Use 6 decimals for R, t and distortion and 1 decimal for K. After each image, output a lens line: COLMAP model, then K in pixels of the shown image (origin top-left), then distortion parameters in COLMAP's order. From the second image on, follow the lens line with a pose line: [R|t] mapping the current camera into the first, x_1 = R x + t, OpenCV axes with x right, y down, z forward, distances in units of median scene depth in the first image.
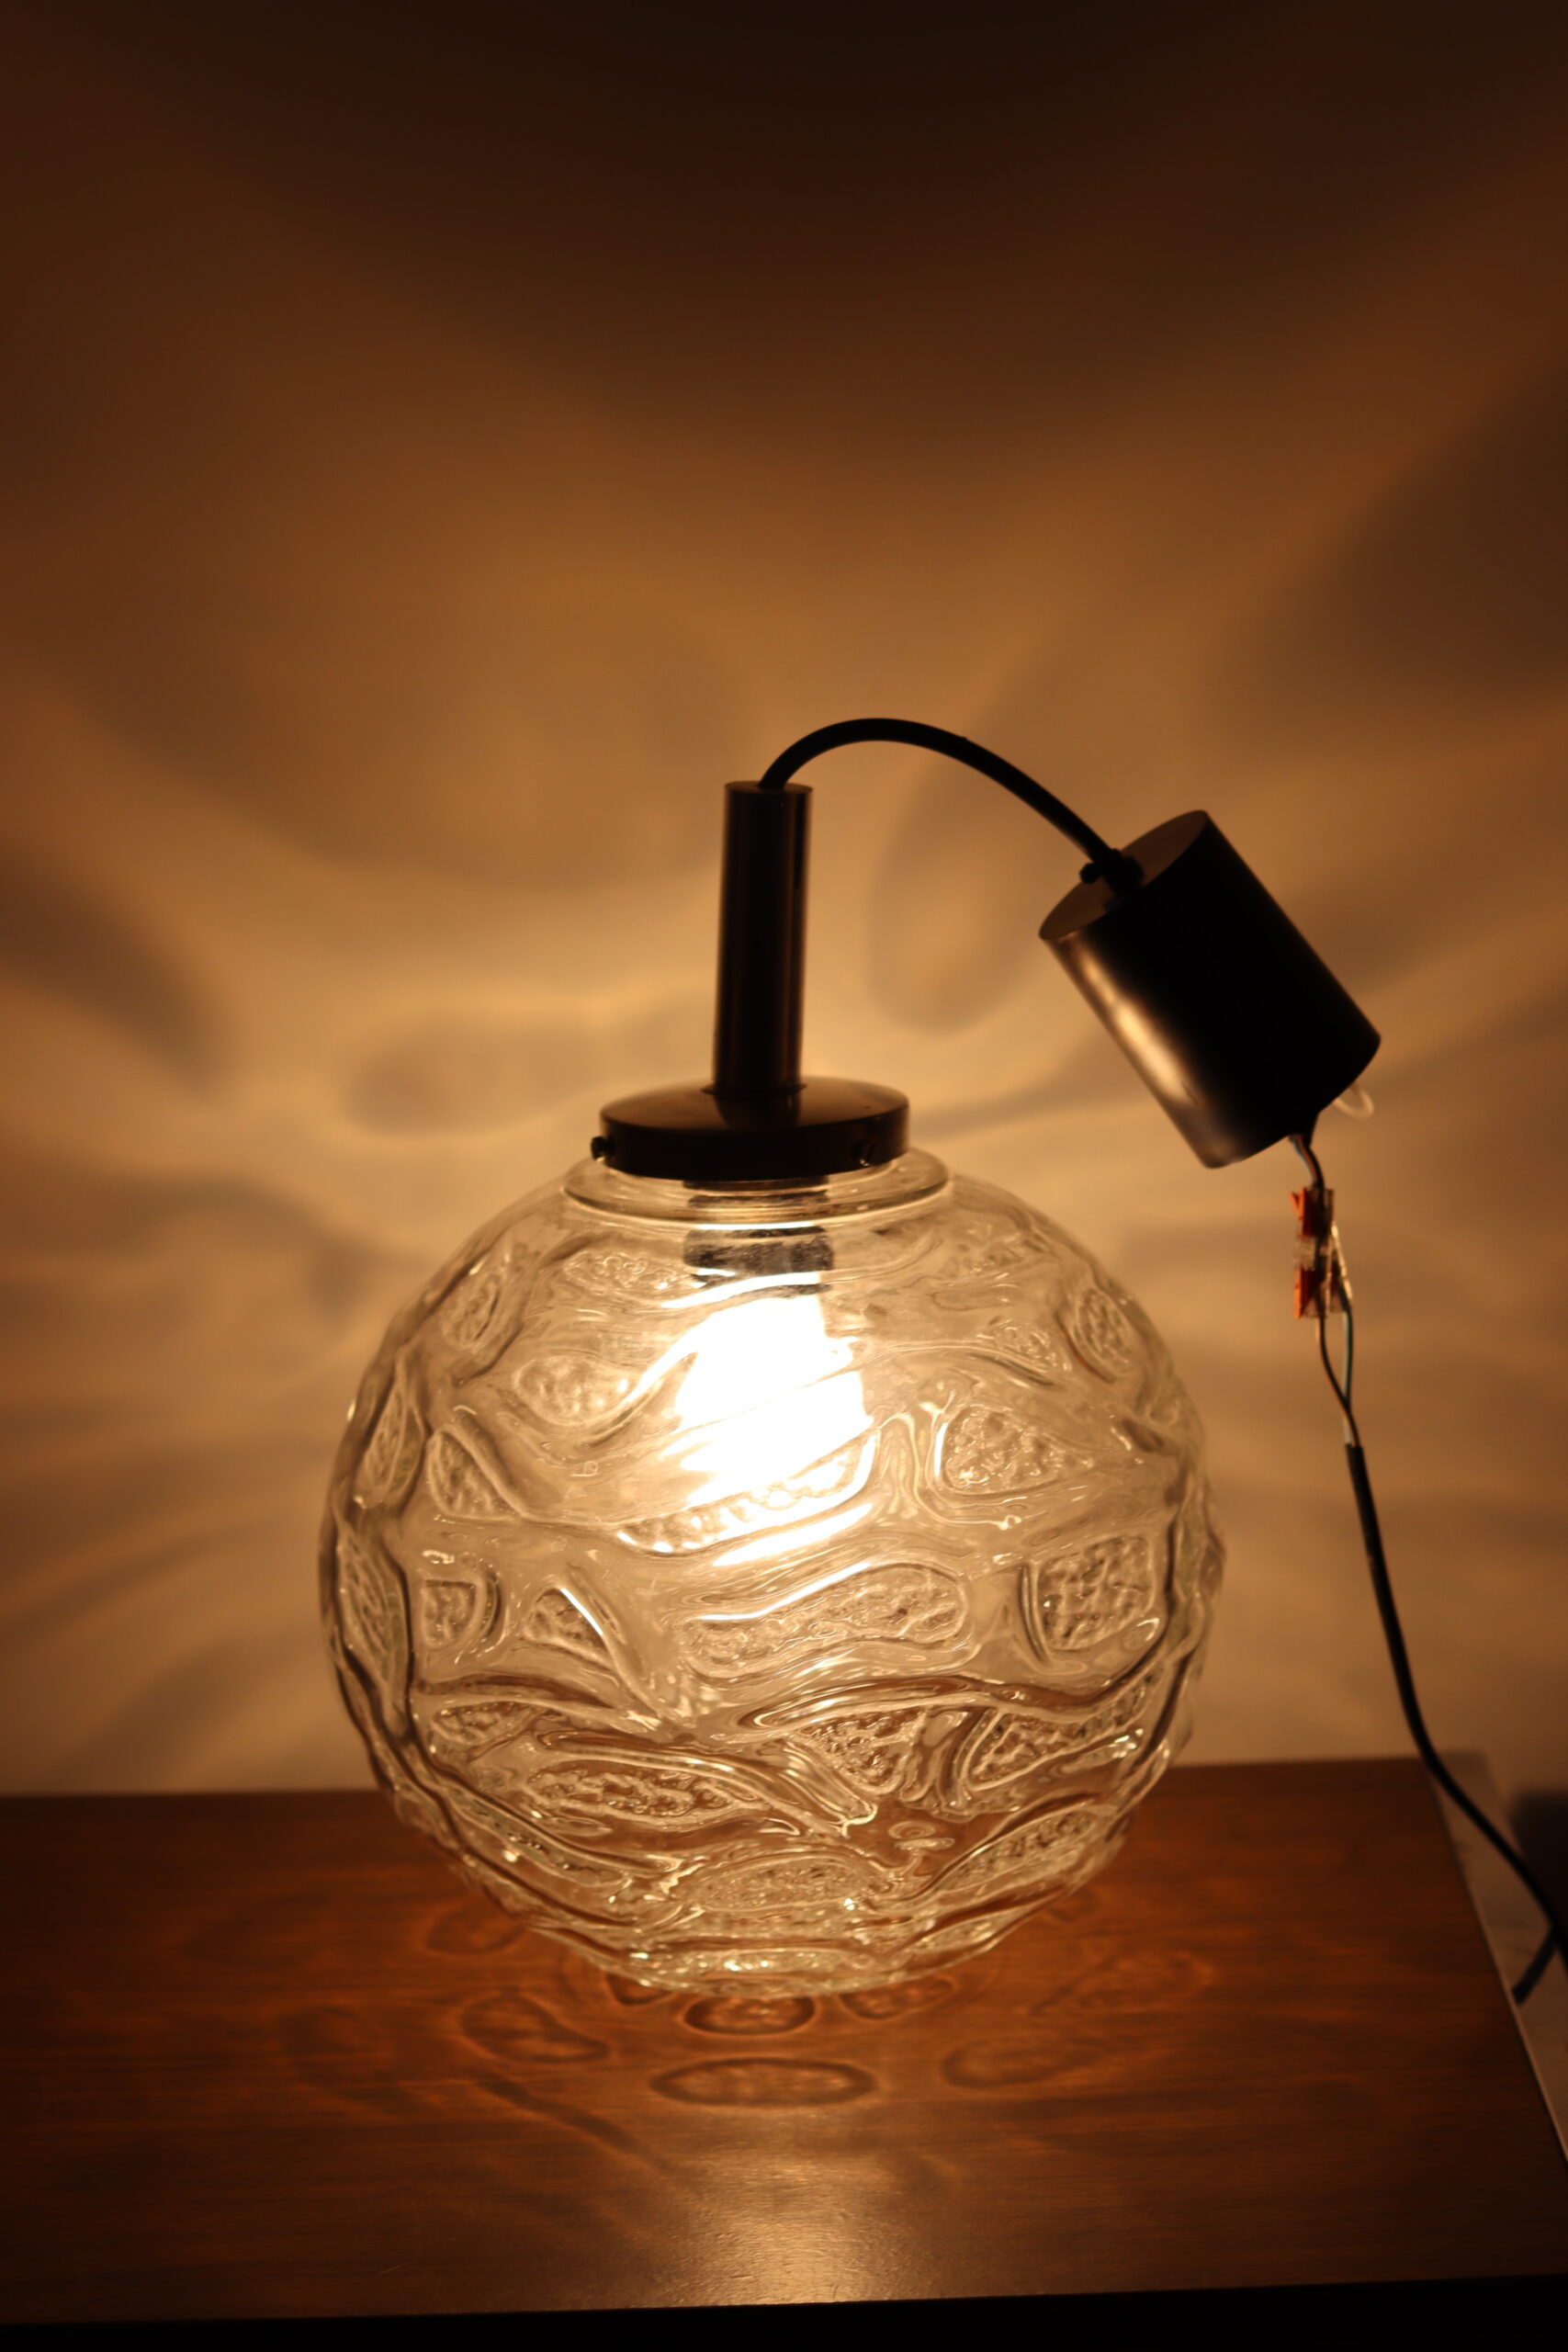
lens RADIAL K [[5312.8, 0, 784.0], [0, 5312.8, 1176.0], [0, 0, 1]] dist [0.008145, -0.010454]
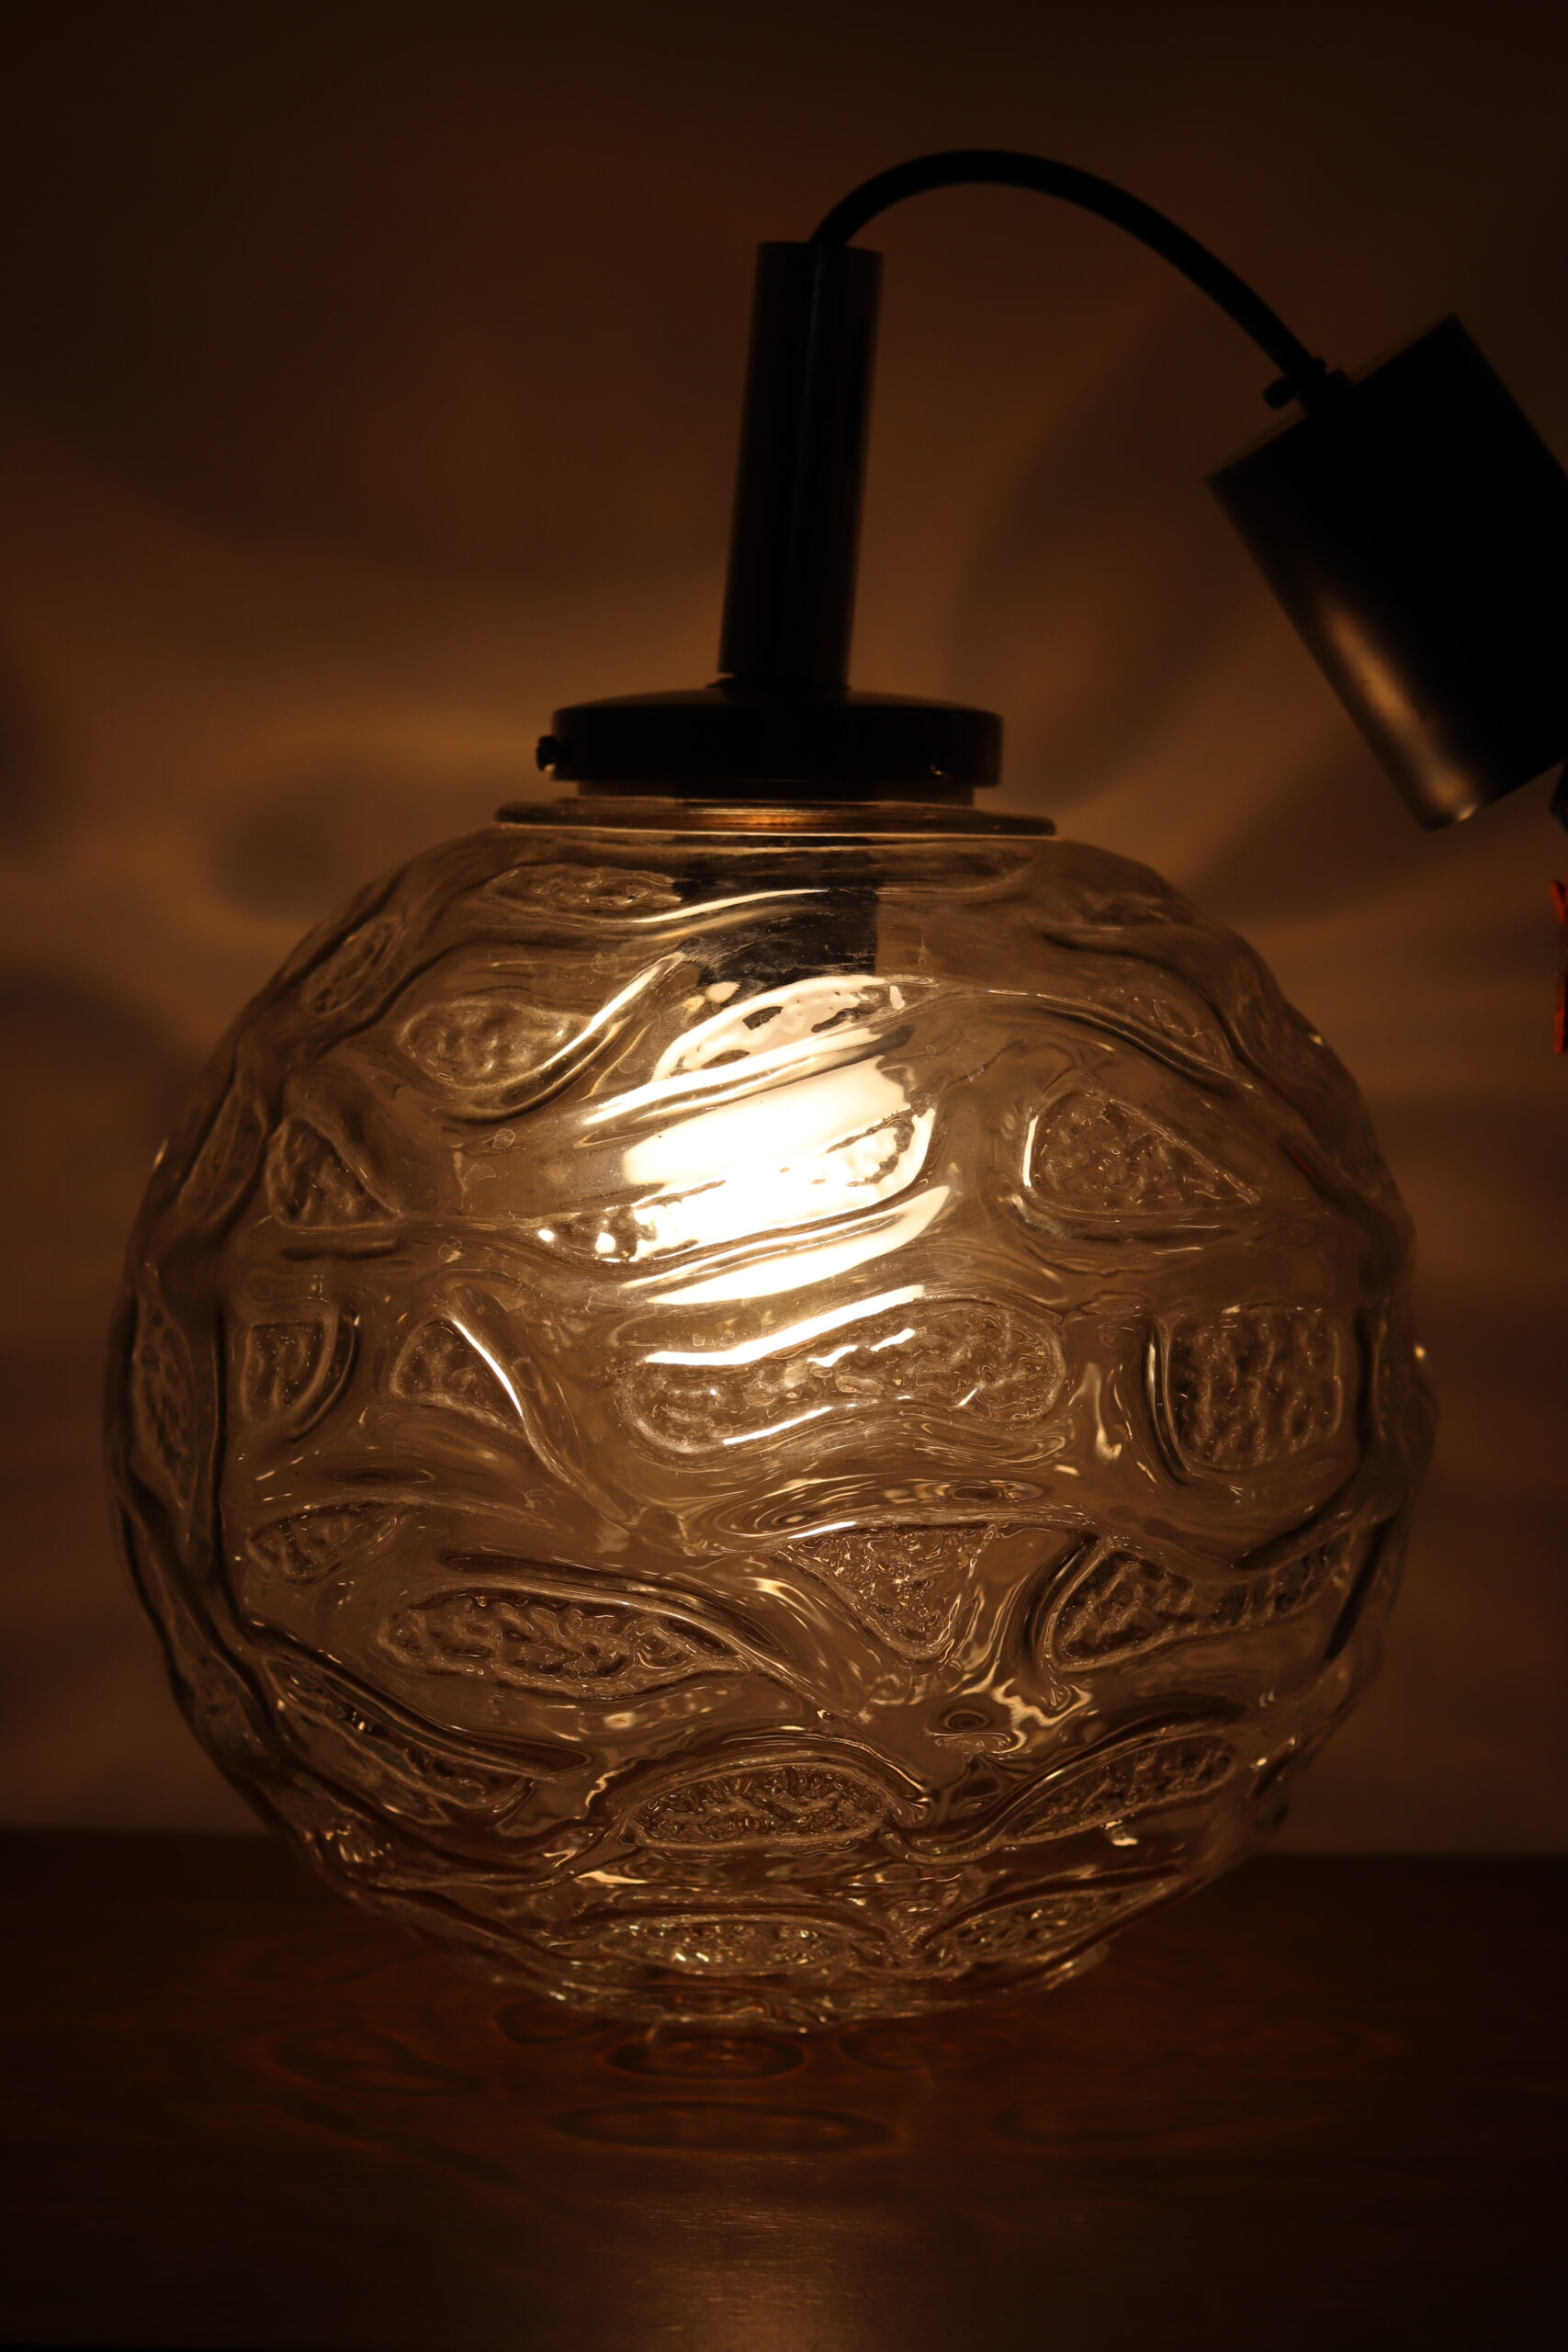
lens RADIAL K [[5529.3, 0, 784.0], [0, 5529.3, 1176.0], [0, 0, 1]] dist [0.027120, -0.012265]
pose [[0.998822, 0.047647, -0.009186, 0.004863], [-0.048430, 0.990648, -0.127559, 0.142677], [0.003022, 0.127854, 0.991788, 0.309707]]
